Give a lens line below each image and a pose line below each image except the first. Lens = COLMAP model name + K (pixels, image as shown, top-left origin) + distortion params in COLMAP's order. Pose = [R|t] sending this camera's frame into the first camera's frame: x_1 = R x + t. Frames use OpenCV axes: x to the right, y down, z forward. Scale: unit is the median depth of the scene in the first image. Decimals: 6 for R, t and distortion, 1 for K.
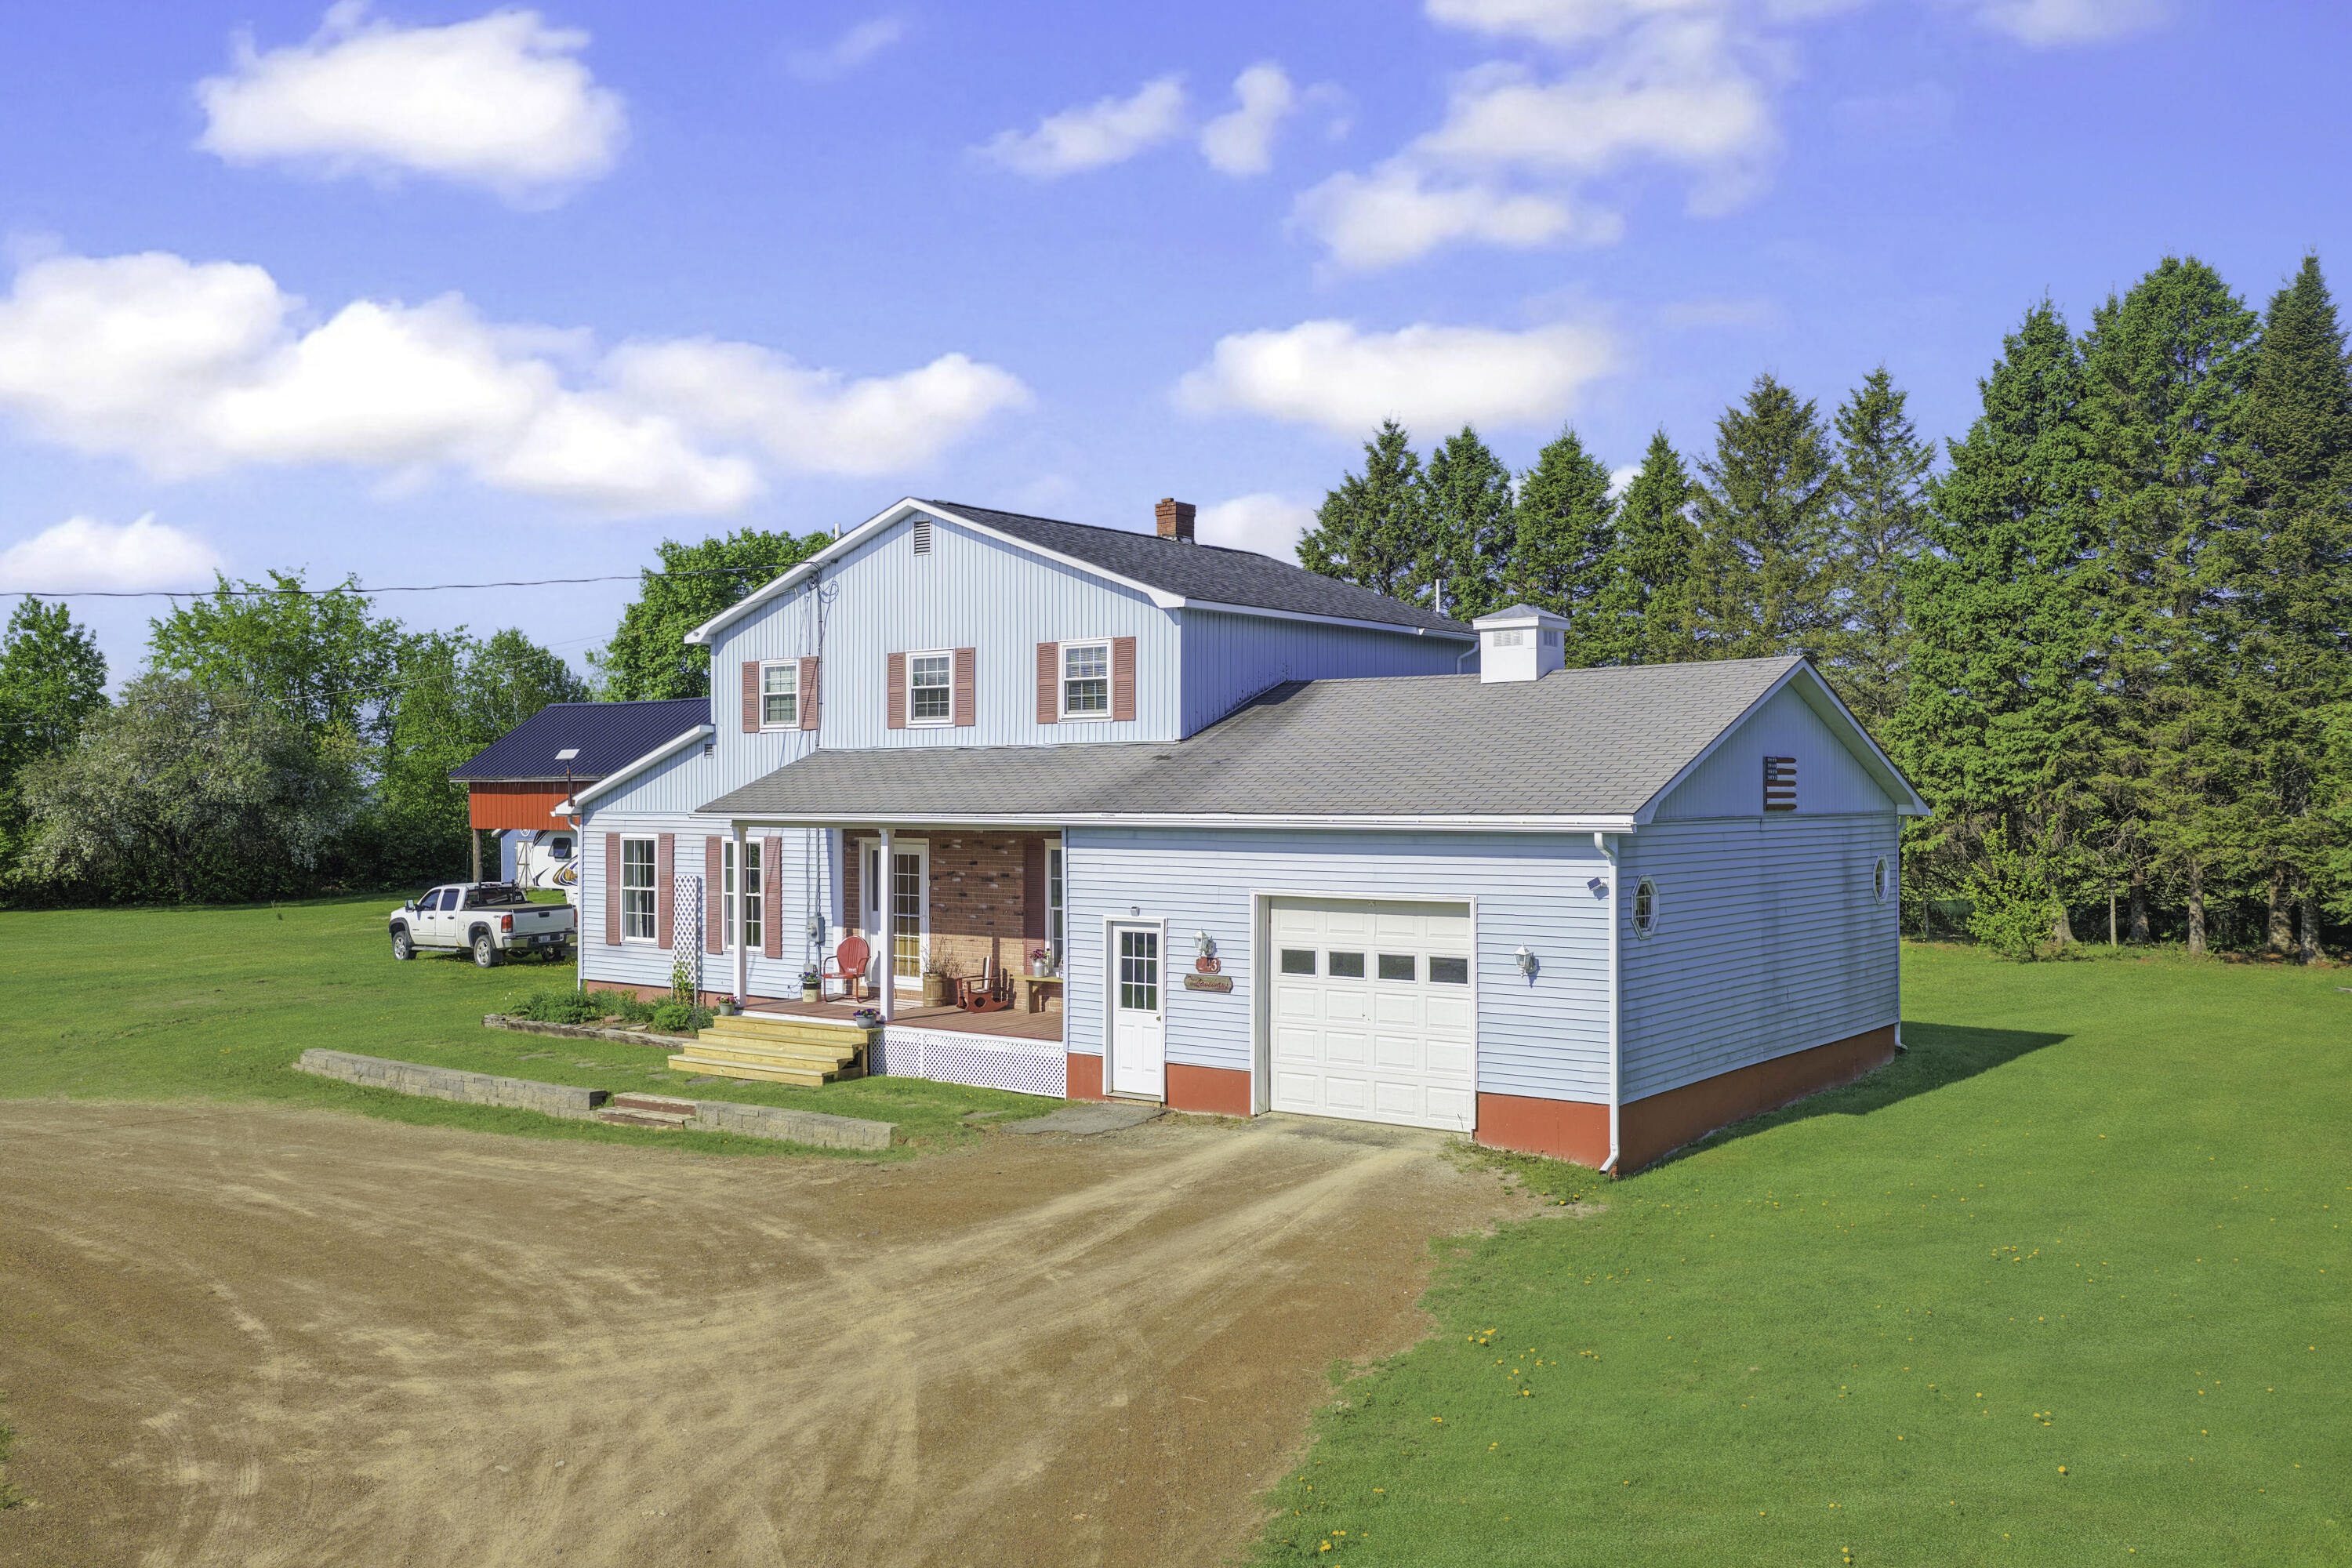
lens RADIAL K [[1965.9, 0, 1187.3], [0, 1965.9, 786.8], [0, 0, 1]] dist [-0.004561, 0.004866]
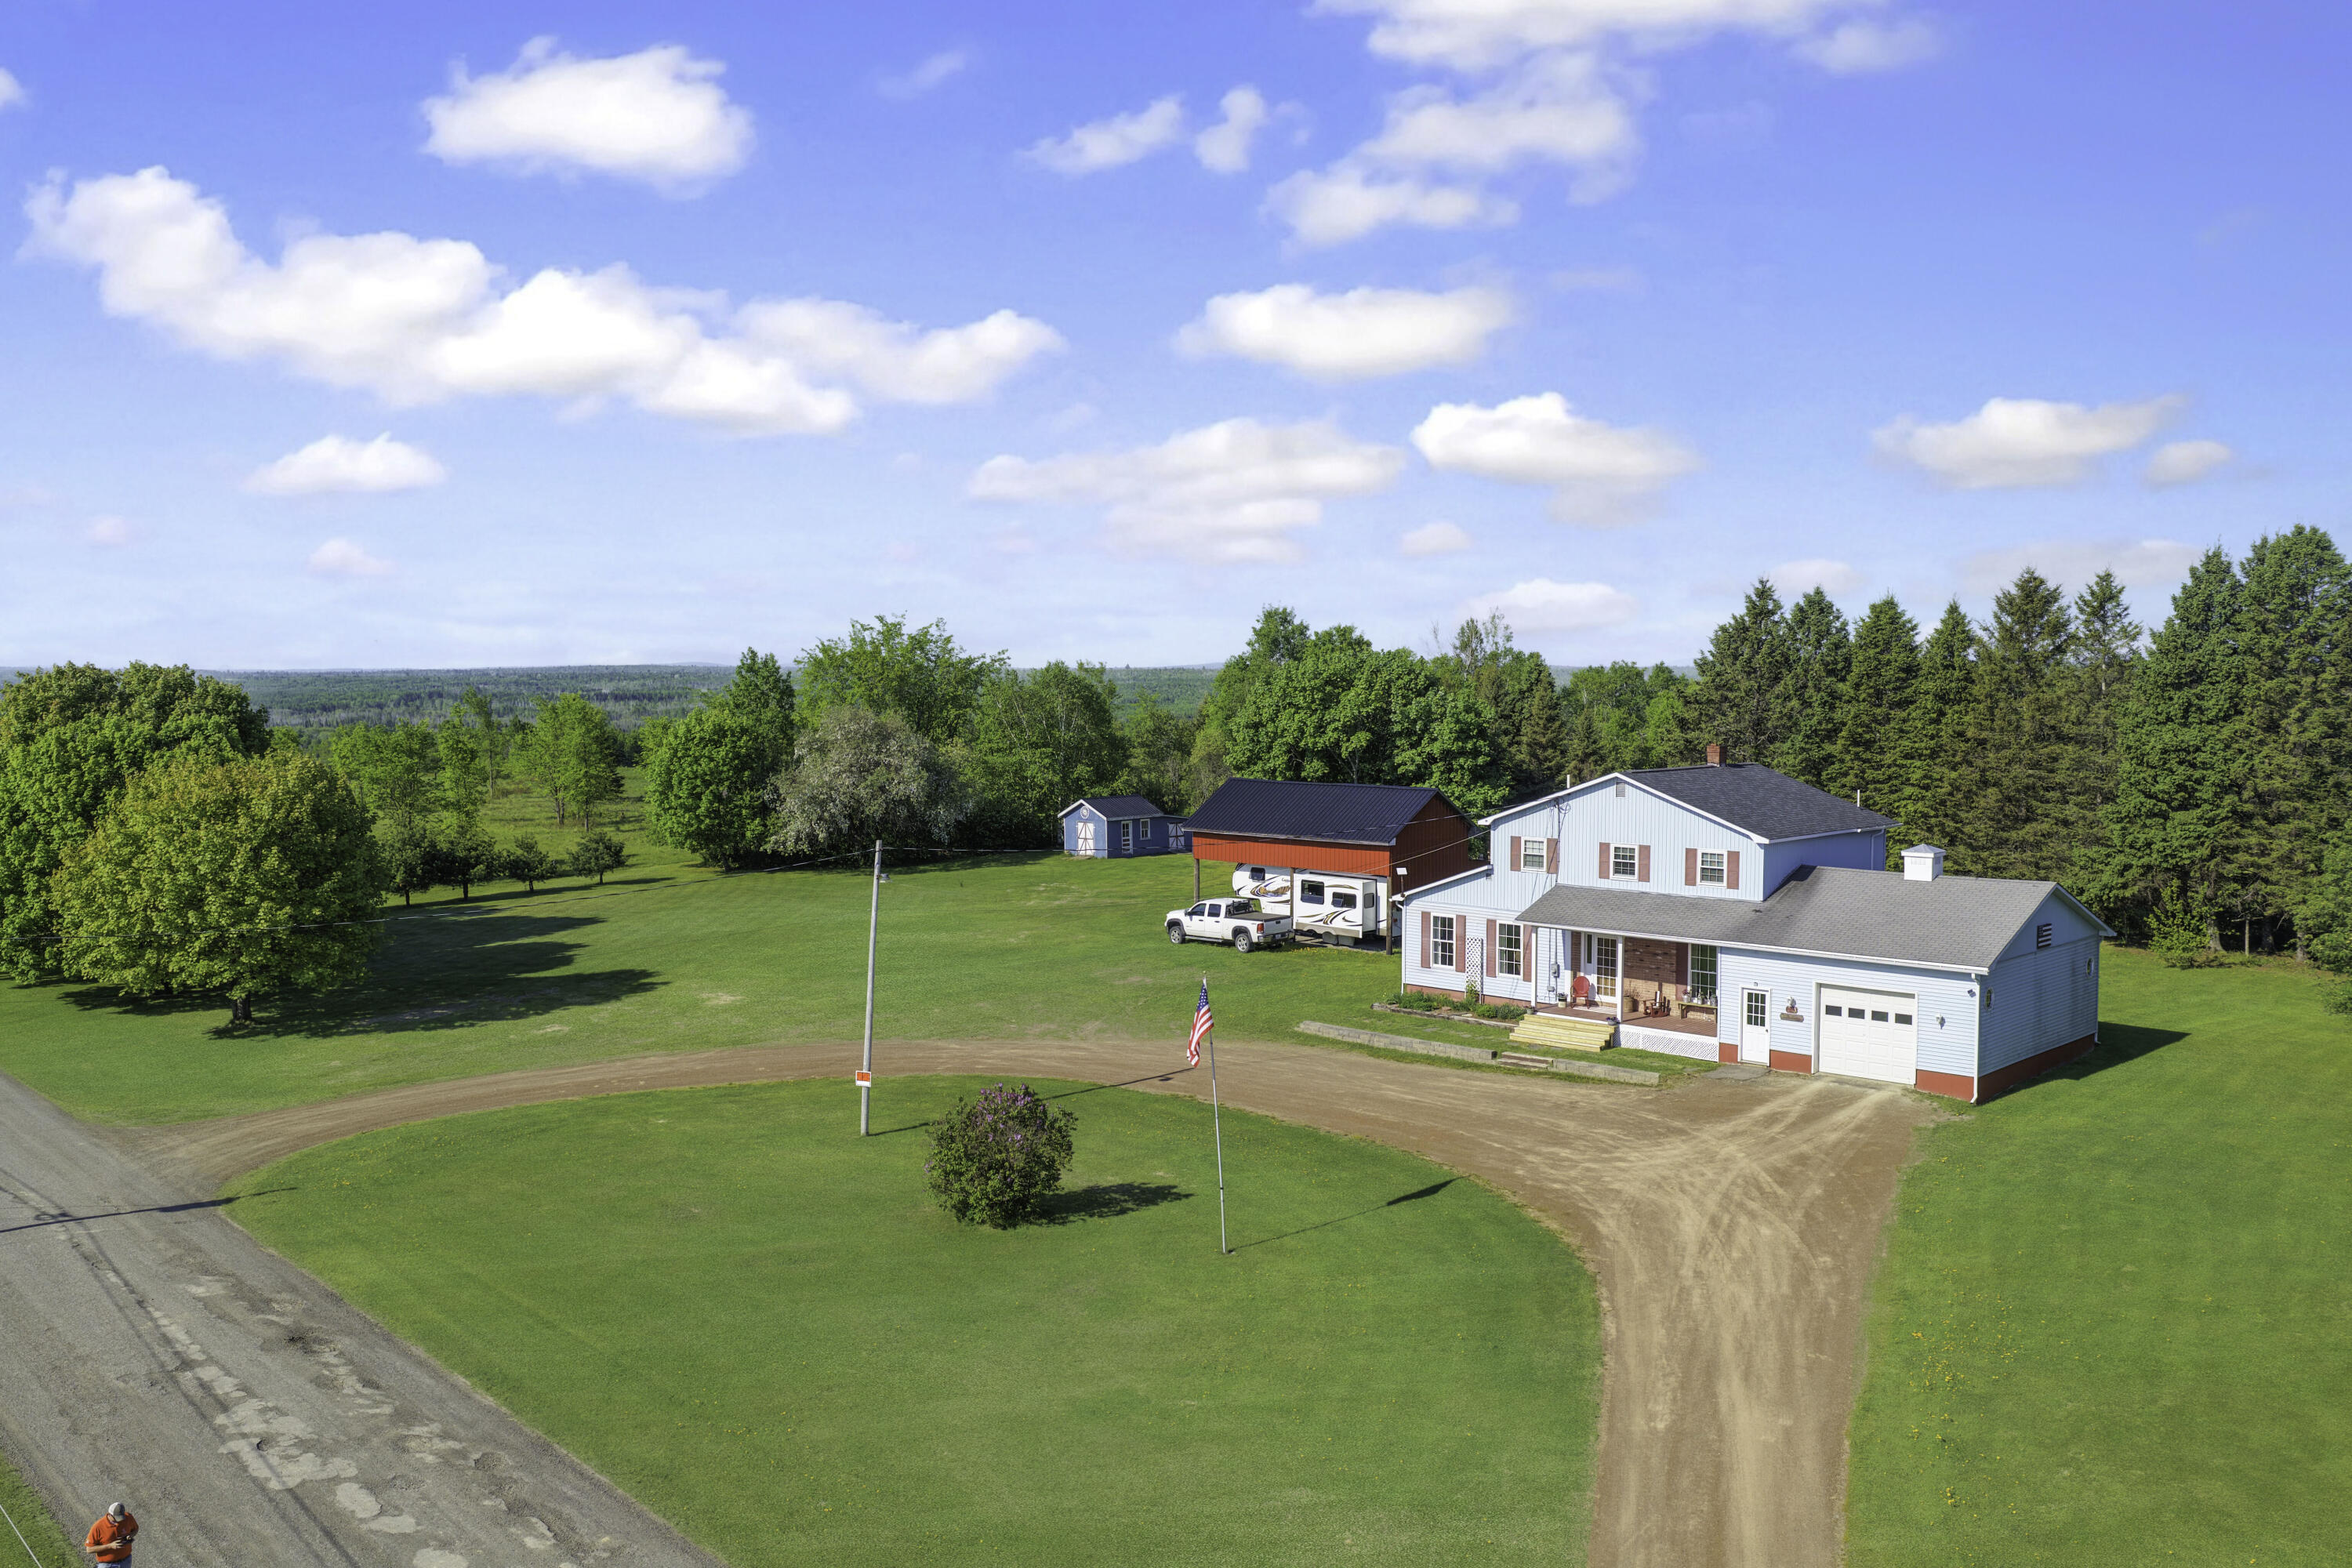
lens RADIAL K [[1942.6, 0, 1176.0], [0, 1942.6, 784.0], [0, 0, 1]] dist [-0.018799, 0.044028]
pose [[0.993831, 0.008691, -0.110565, -0.366429], [-0.002036, 0.998187, 0.060162, -0.249365], [0.110888, -0.059565, 0.992046, -1.080282]]
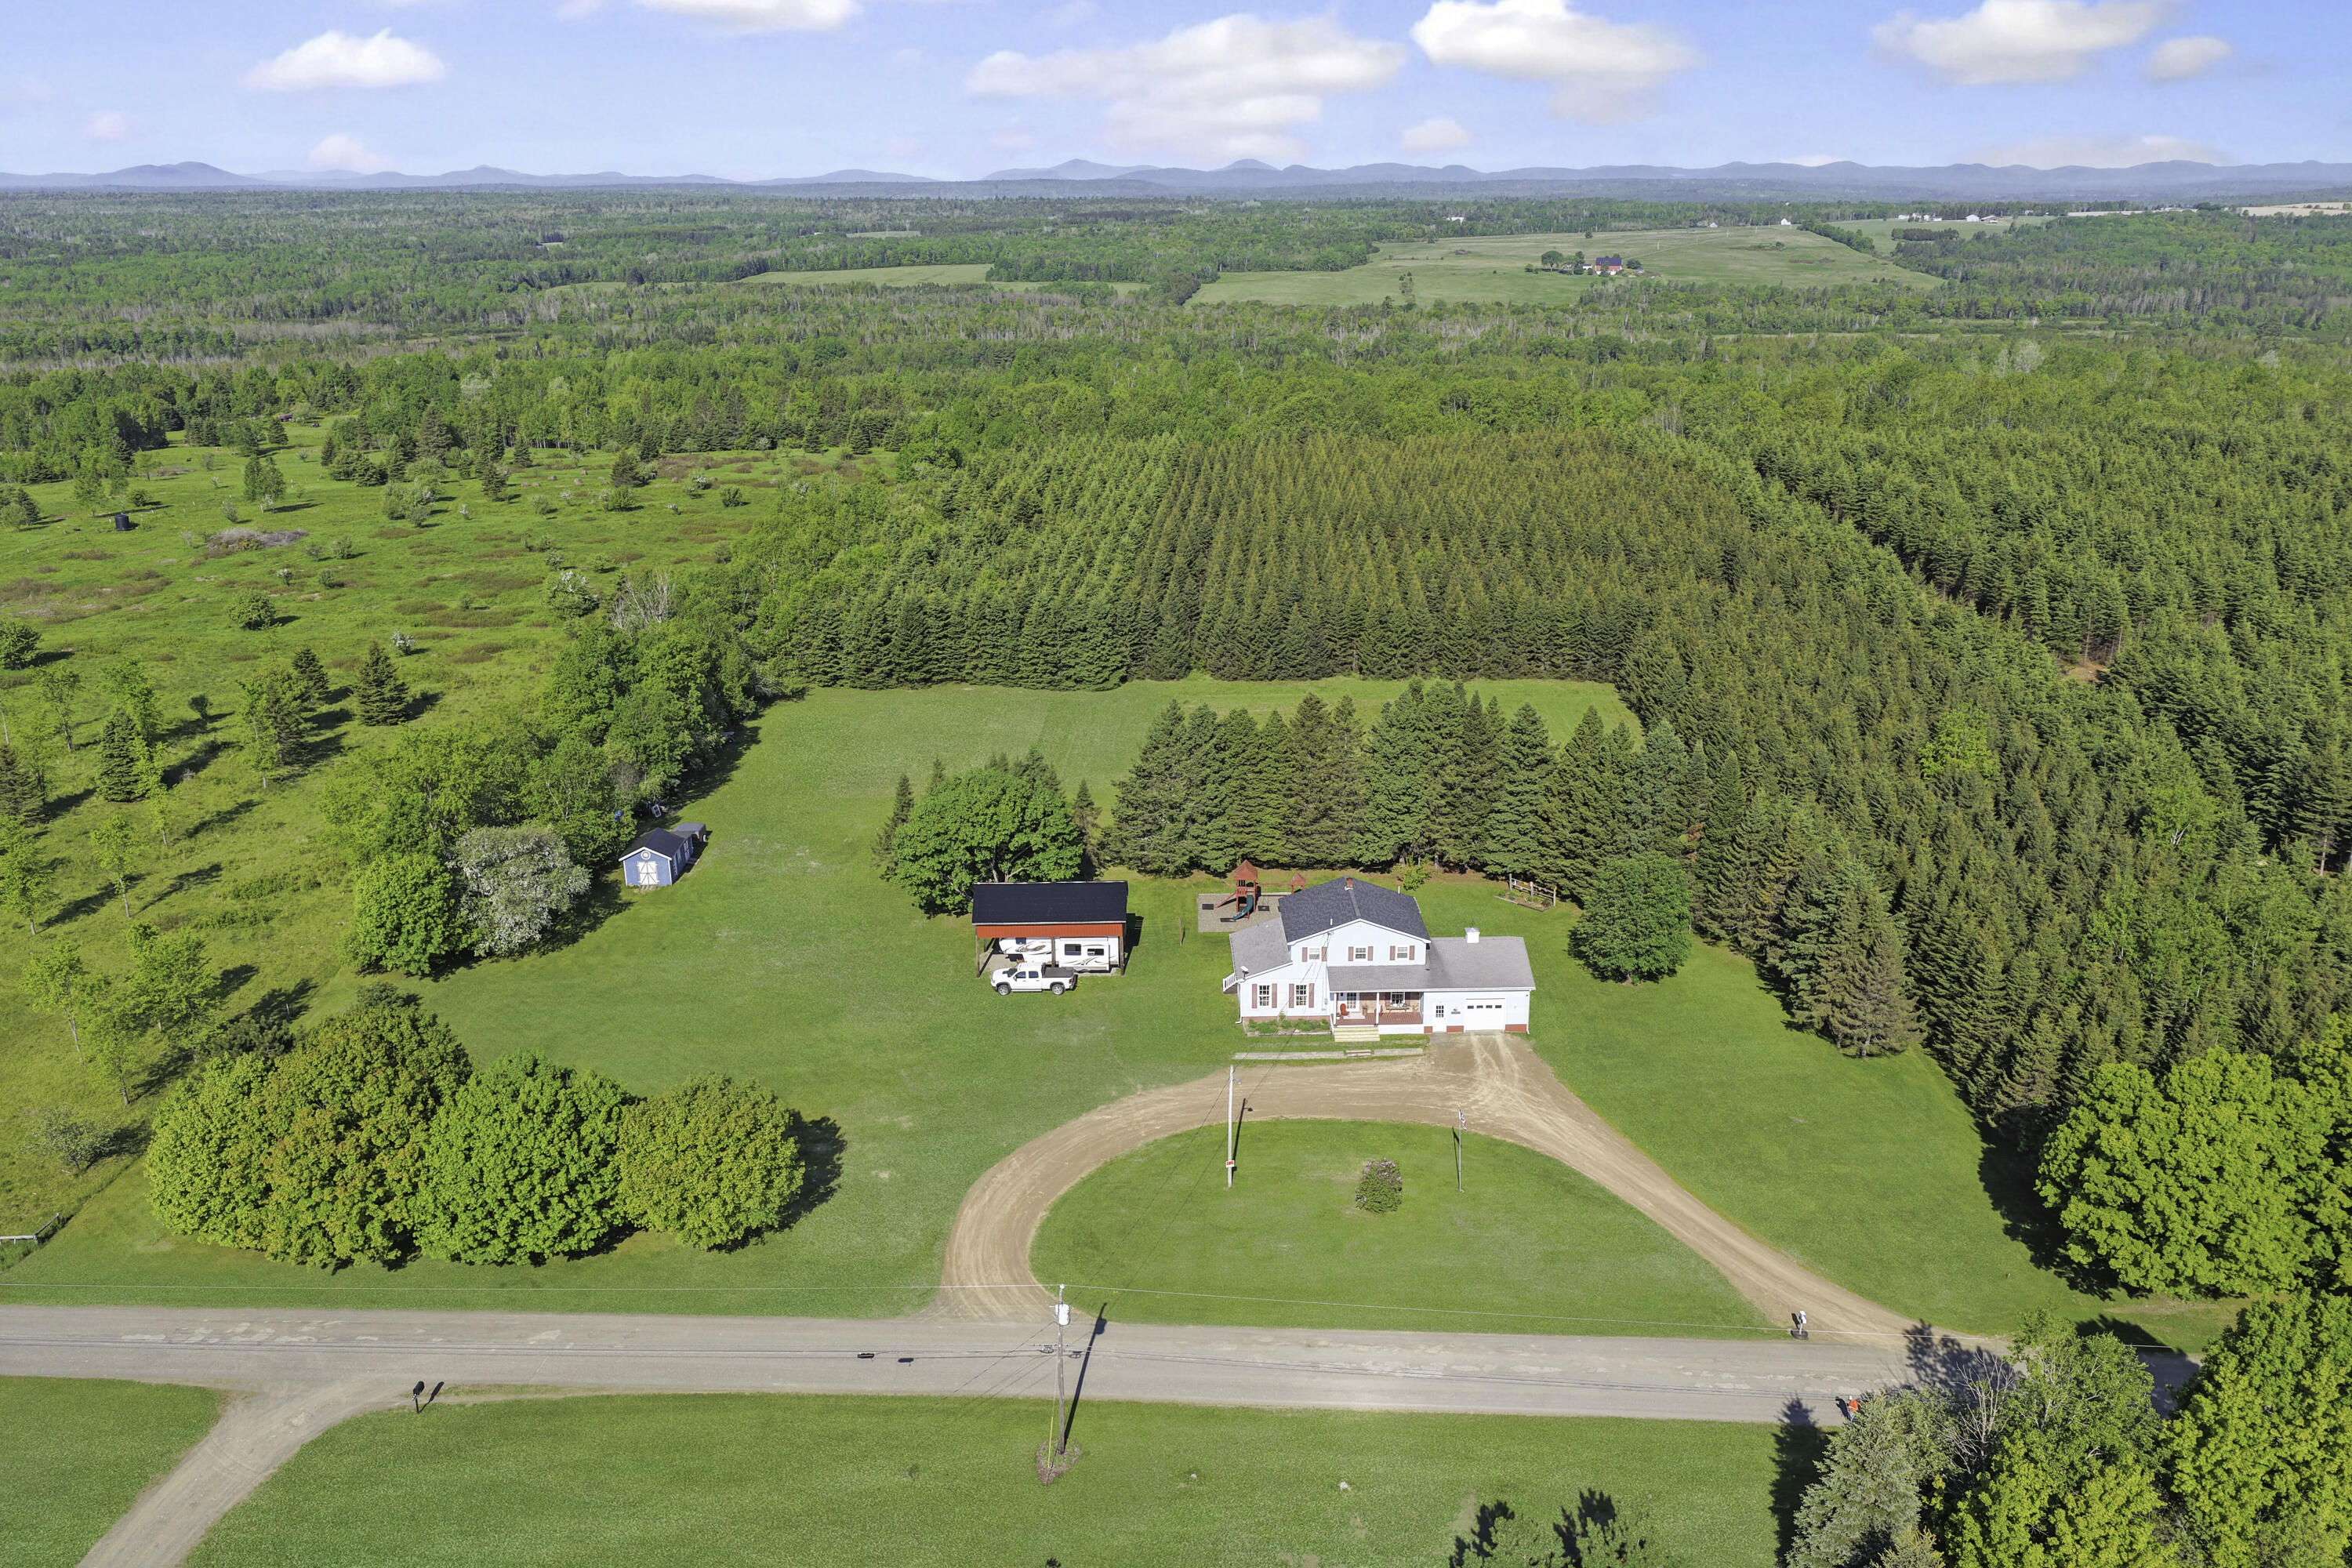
lens RADIAL K [[1942.6, 0, 1176.0], [0, 1942.6, 784.0], [0, 0, 1]] dist [-0.018799, 0.044028]
pose [[0.779783, -0.187129, 0.597429, -3.169475], [0.003043, 0.955405, 0.295284, -1.809404], [-0.626043, -0.228439, 0.745577, -2.129128]]
